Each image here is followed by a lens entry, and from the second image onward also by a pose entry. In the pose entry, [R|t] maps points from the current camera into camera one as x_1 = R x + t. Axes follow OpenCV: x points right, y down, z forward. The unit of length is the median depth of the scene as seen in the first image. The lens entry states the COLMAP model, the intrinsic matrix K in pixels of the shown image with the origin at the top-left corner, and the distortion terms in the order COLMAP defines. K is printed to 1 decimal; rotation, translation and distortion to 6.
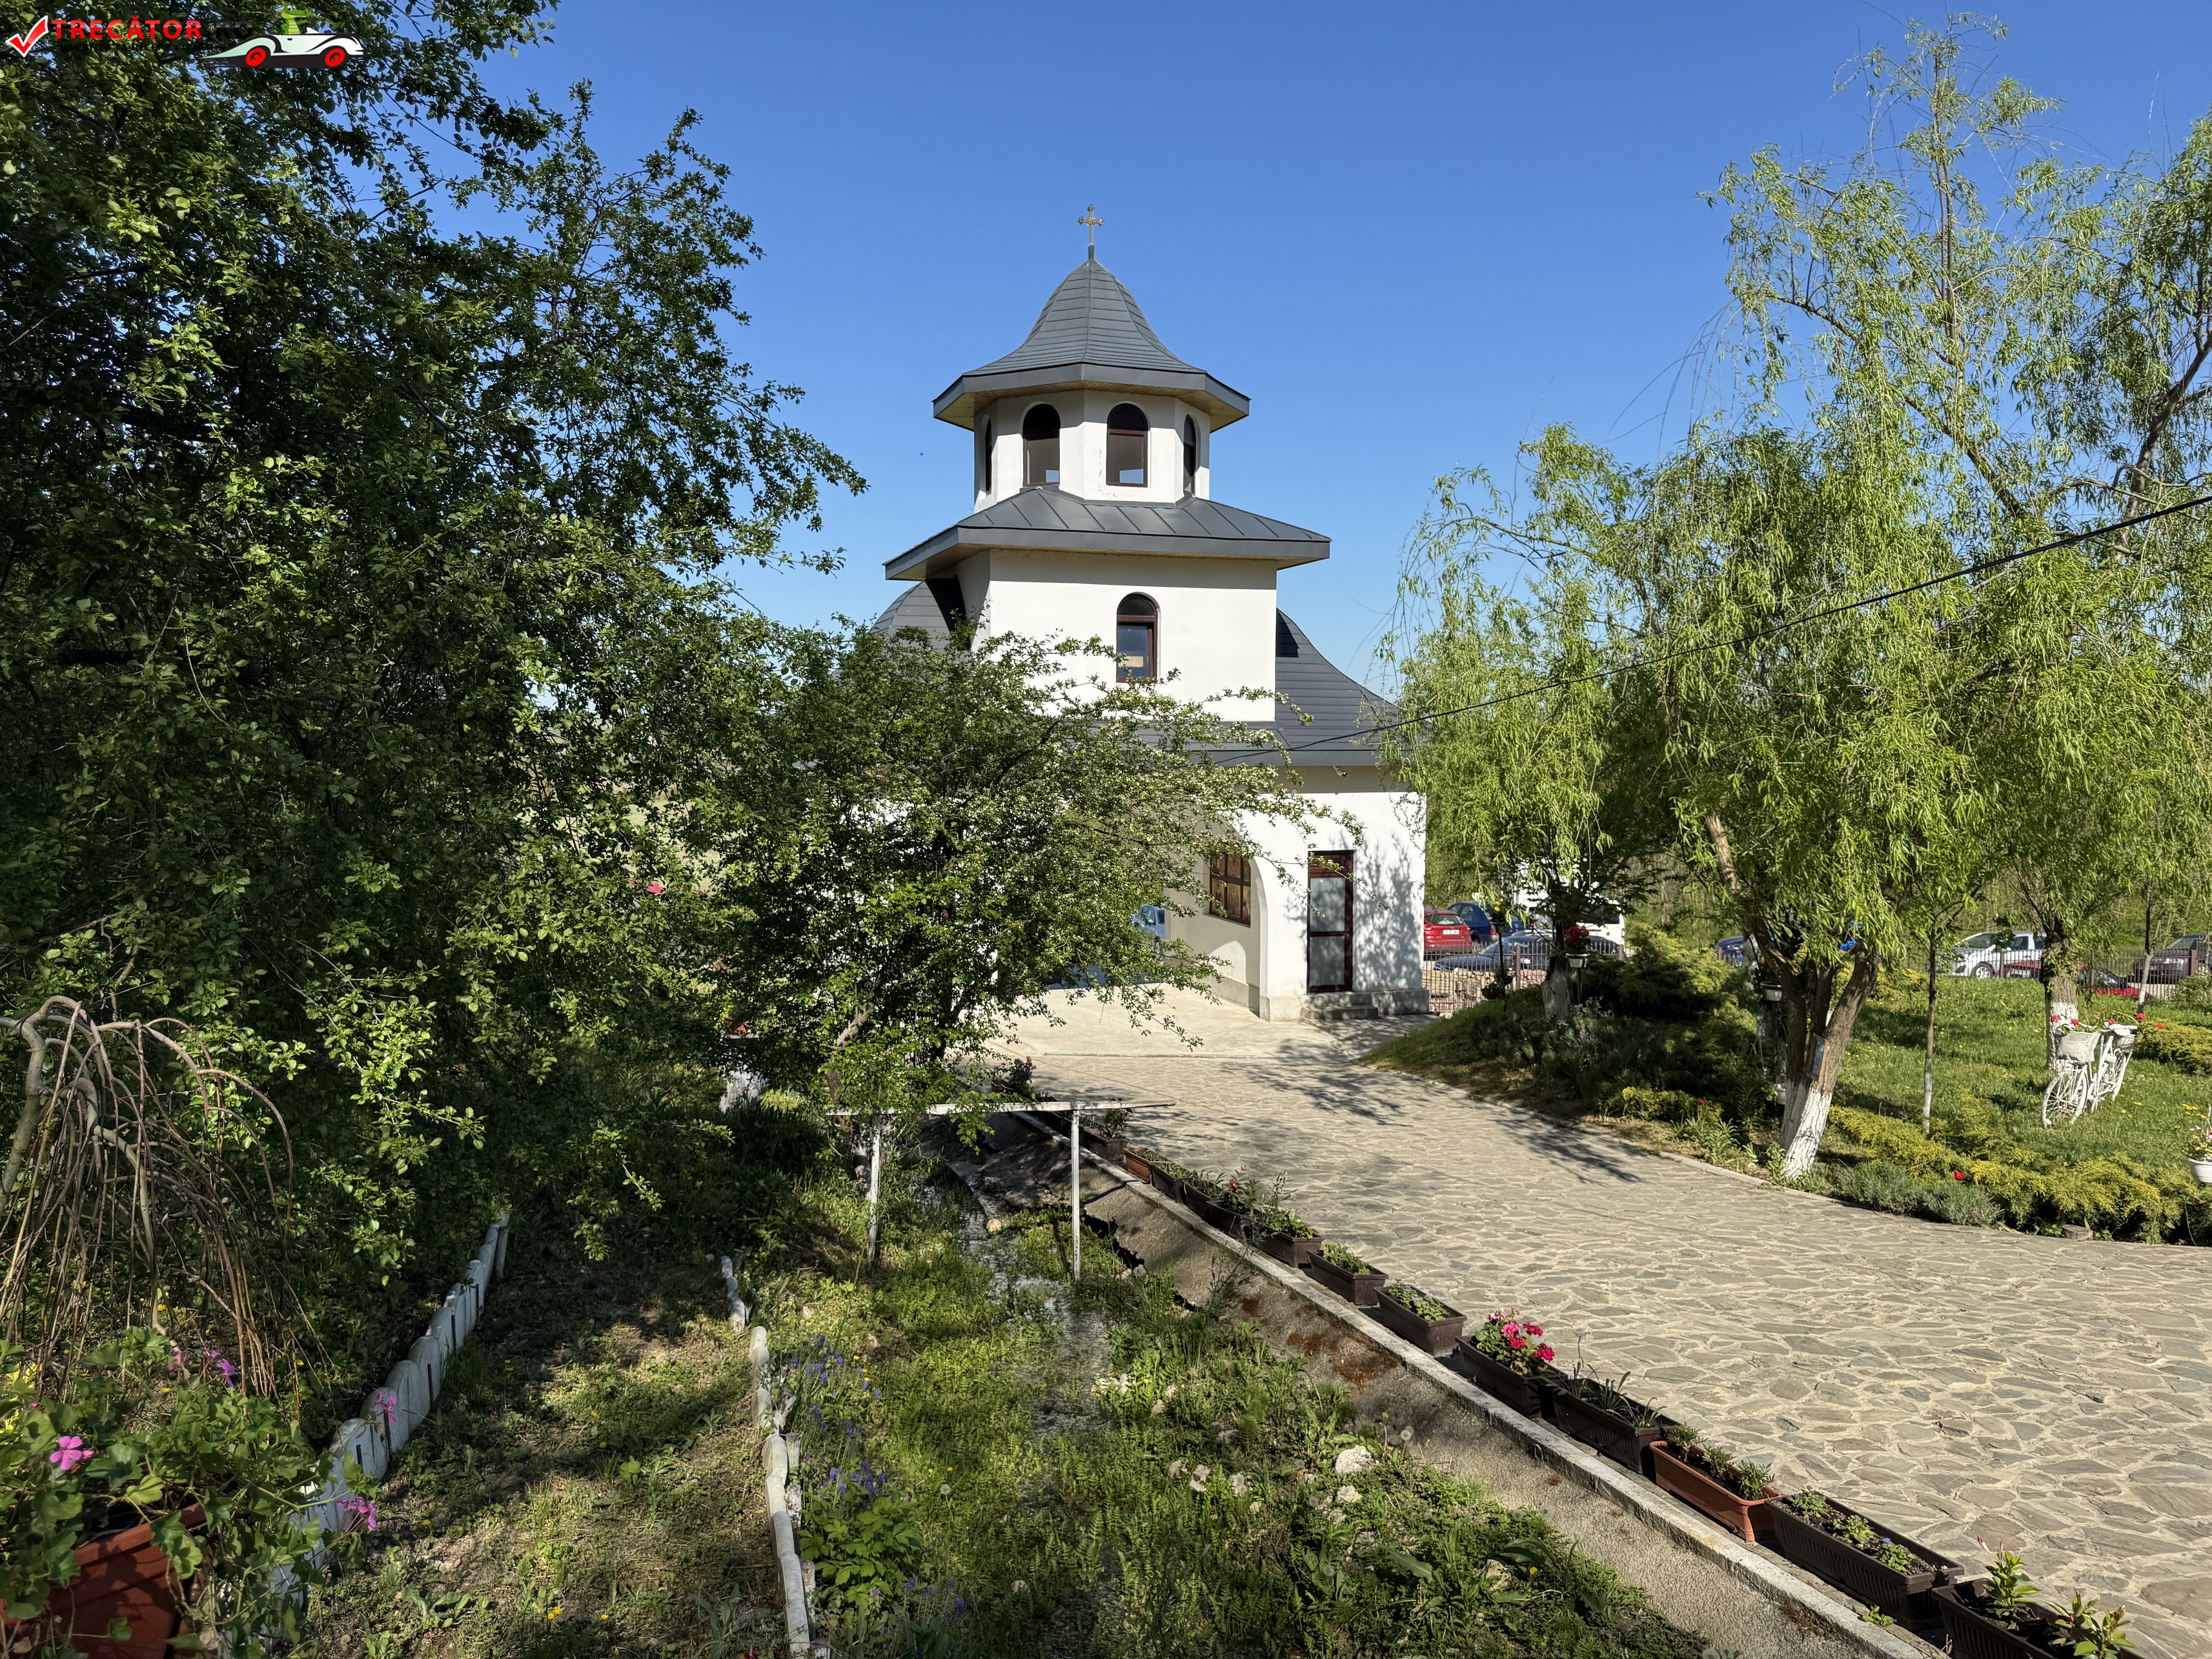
lens RADIAL K [[1551.3, 0, 1114.1], [0, 1551.3, 826.6], [0, 0, 1]] dist [0.099864, -0.134687]
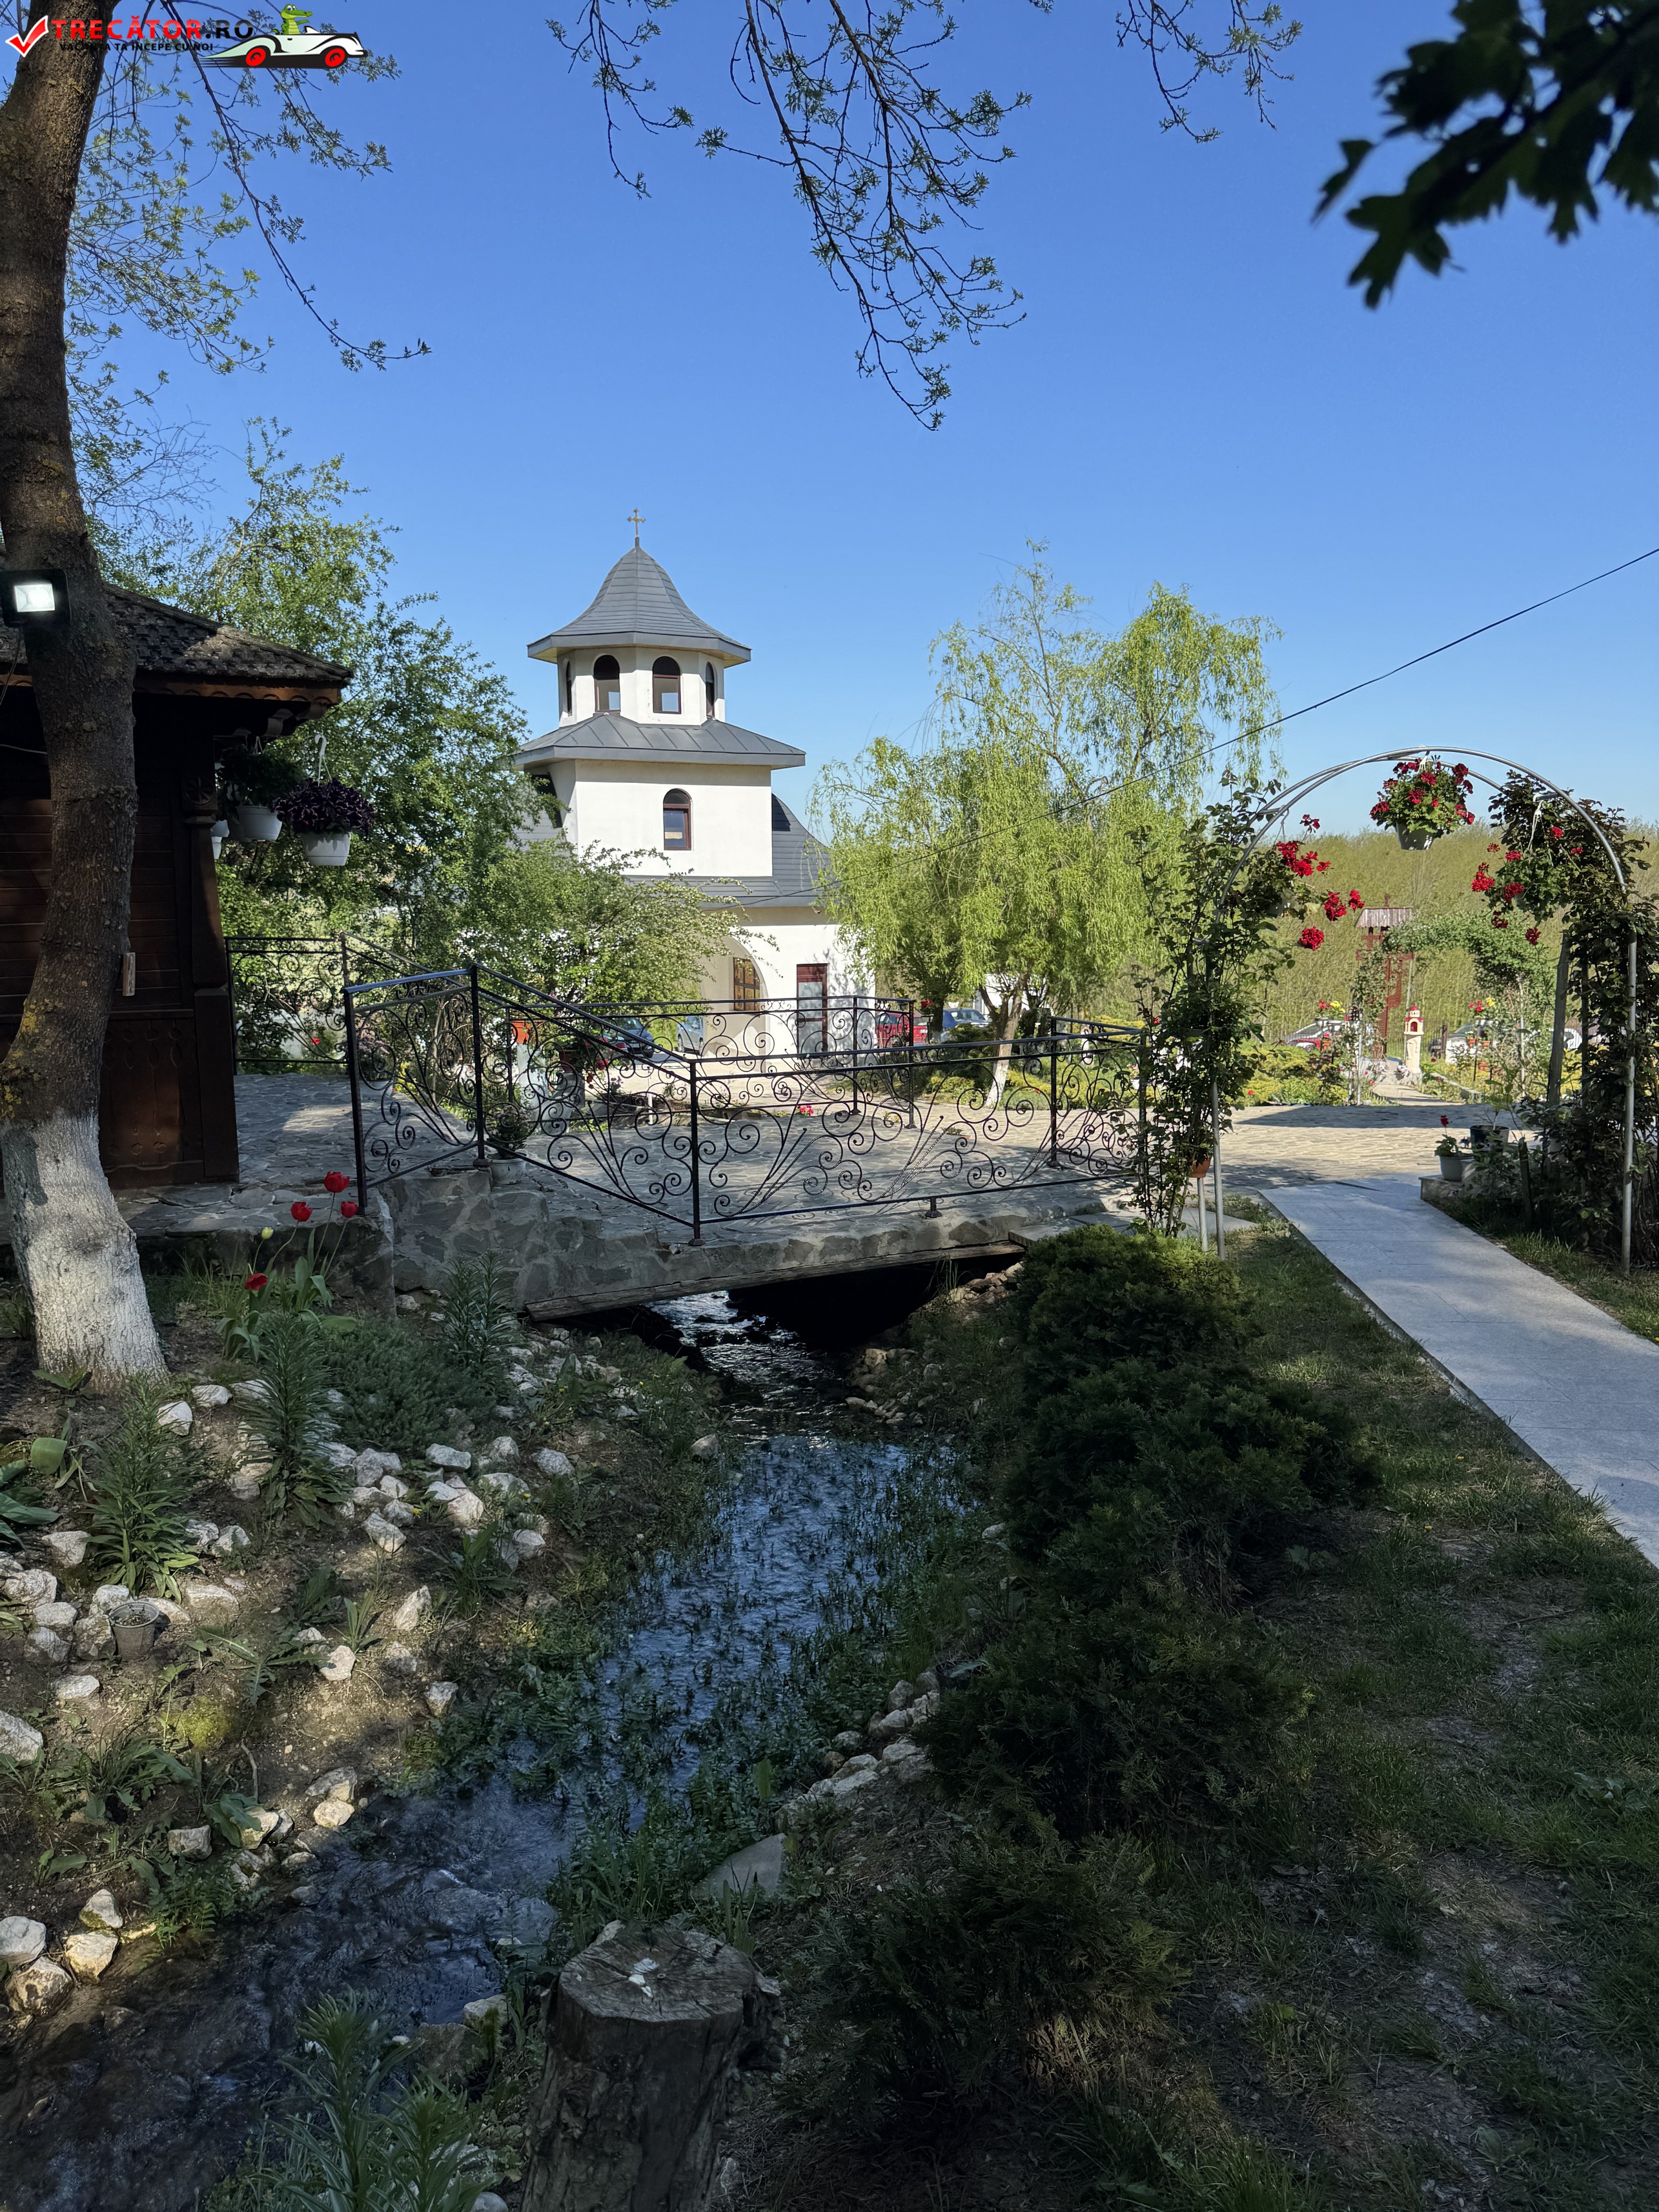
lens RADIAL K [[1551.3, 0, 829.5], [0, 1551.3, 1106.0], [0, 0, 1]] dist [0.099864, -0.134687]
pose [[0.994470, -0.023826, 0.102278, 0.001156], [0.013929, 0.995244, 0.096410, 0.009365], [-0.104089, -0.094452, 0.990073, -0.504423]]
